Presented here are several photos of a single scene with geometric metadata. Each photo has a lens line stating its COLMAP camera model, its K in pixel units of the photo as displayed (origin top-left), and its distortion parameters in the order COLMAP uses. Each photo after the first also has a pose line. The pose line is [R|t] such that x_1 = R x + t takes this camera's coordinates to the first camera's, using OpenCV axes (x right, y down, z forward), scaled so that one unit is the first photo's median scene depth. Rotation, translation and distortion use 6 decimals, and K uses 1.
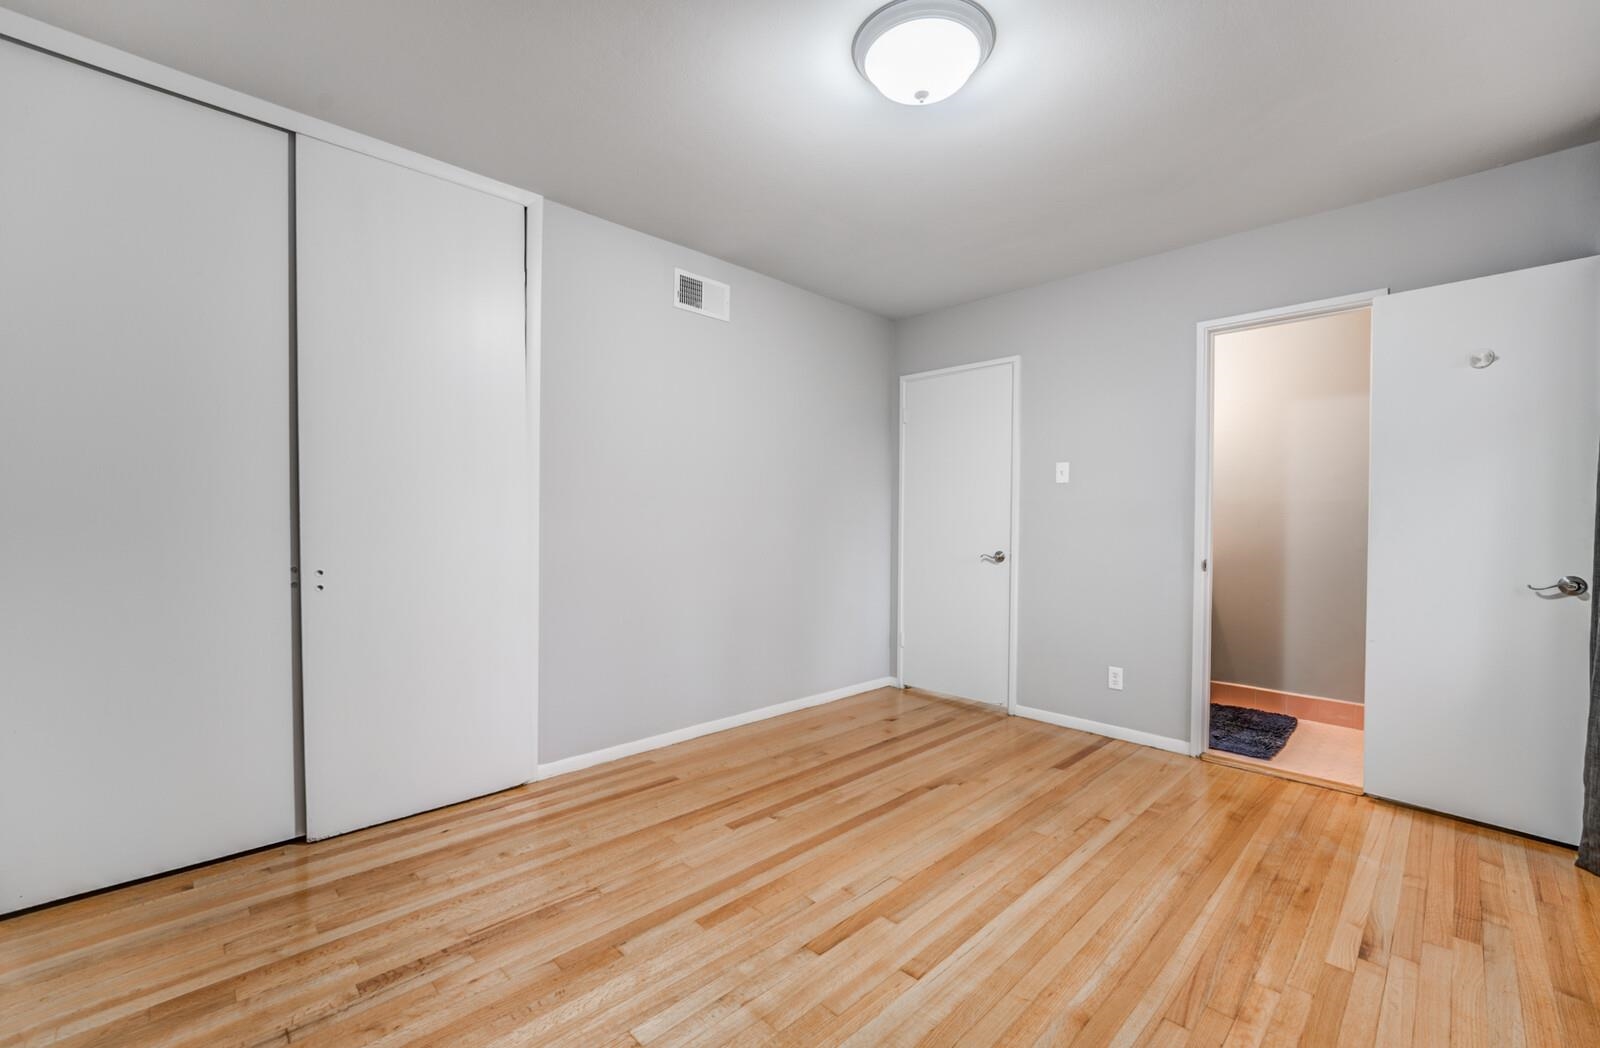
lens RADIAL K [[658.5, 0, 800.0], [0, 658.5, 524.0], [0, 0, 1]] dist [-0.001255, -0.000063]
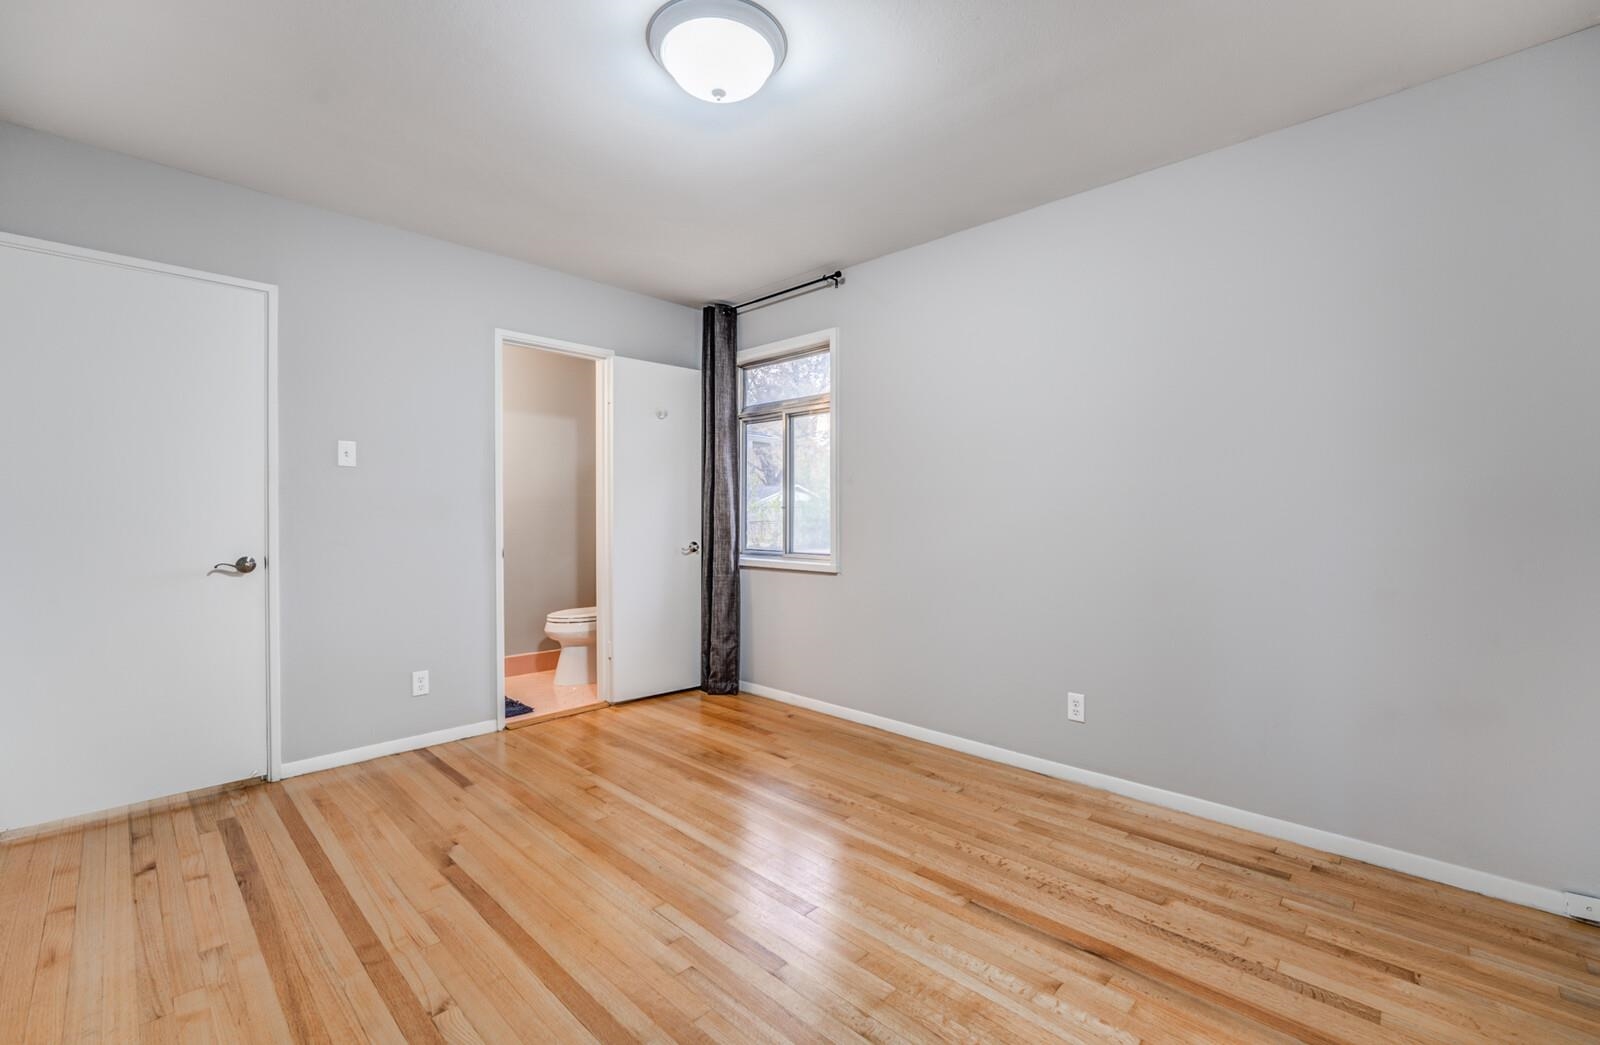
lens RADIAL K [[674.7, 0, 789.4], [0, 674.7, 519.5], [0, 0, 1]] dist [-0.001644, 0.000358]
pose [[-0.011805, -0.015482, 0.999810, -0.570274], [0.006031, 0.999861, 0.015554, -0.007965], [-0.999912, 0.006214, -0.011710, 0.600226]]
